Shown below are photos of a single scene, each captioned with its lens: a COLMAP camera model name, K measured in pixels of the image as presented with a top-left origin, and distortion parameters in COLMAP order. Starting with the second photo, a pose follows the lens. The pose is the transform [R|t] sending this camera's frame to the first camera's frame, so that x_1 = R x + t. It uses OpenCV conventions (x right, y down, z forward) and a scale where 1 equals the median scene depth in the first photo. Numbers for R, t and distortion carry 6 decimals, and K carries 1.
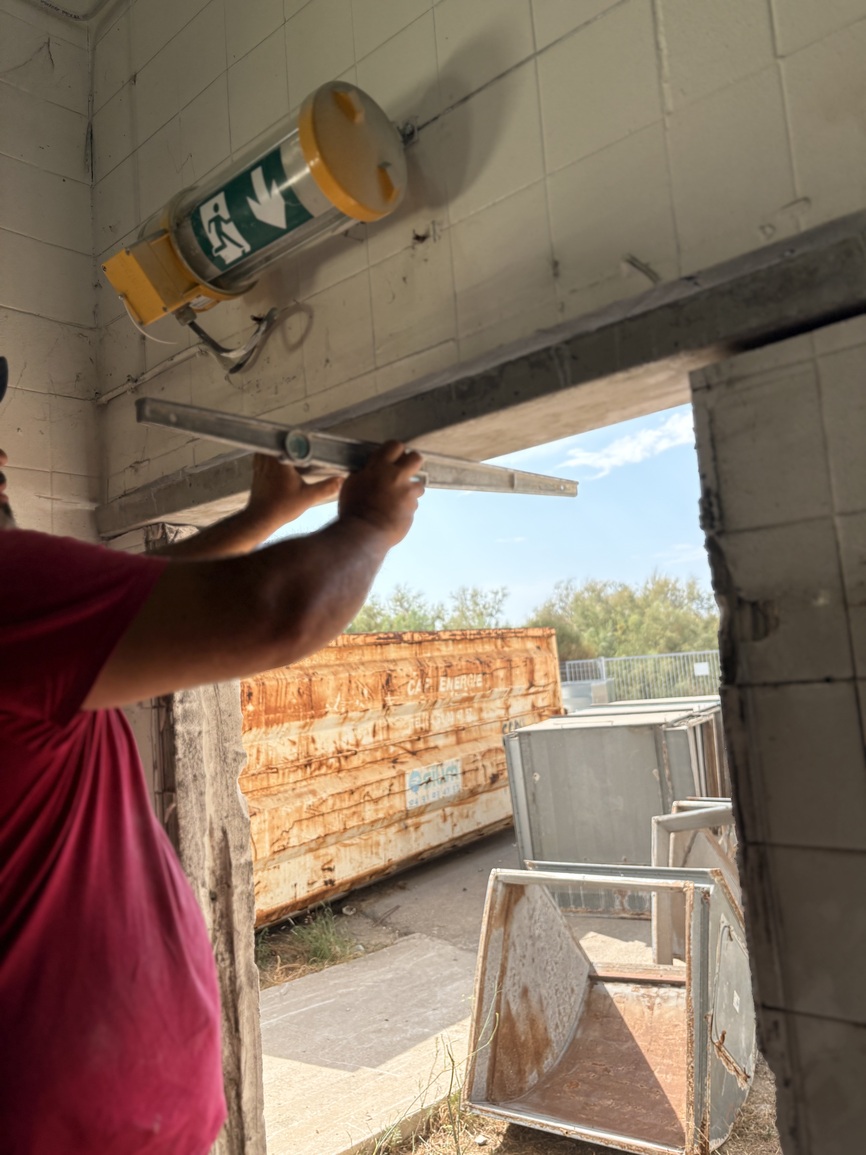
lens RADIAL K [[881.4, 0, 431.3], [0, 881.4, 575.8], [0, 0, 1]] dist [0.068403, -0.062145]
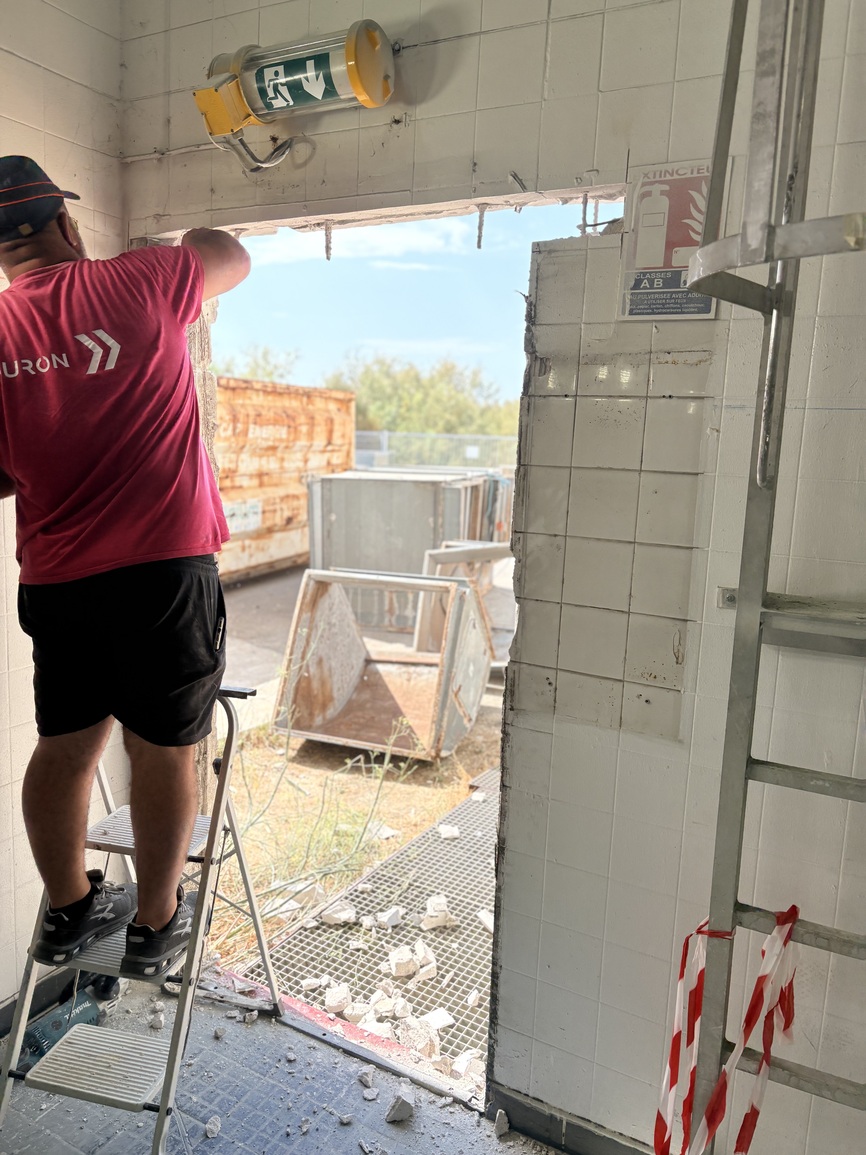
lens RADIAL K [[881.4, 0, 431.3], [0, 881.4, 575.8], [0, 0, 1]] dist [0.068403, -0.062145]
pose [[0.962105, 0.074079, 0.262424, -0.047958], [-0.138208, 0.962091, 0.235115, 0.007413], [-0.235058, -0.262474, 0.935871, -0.123830]]
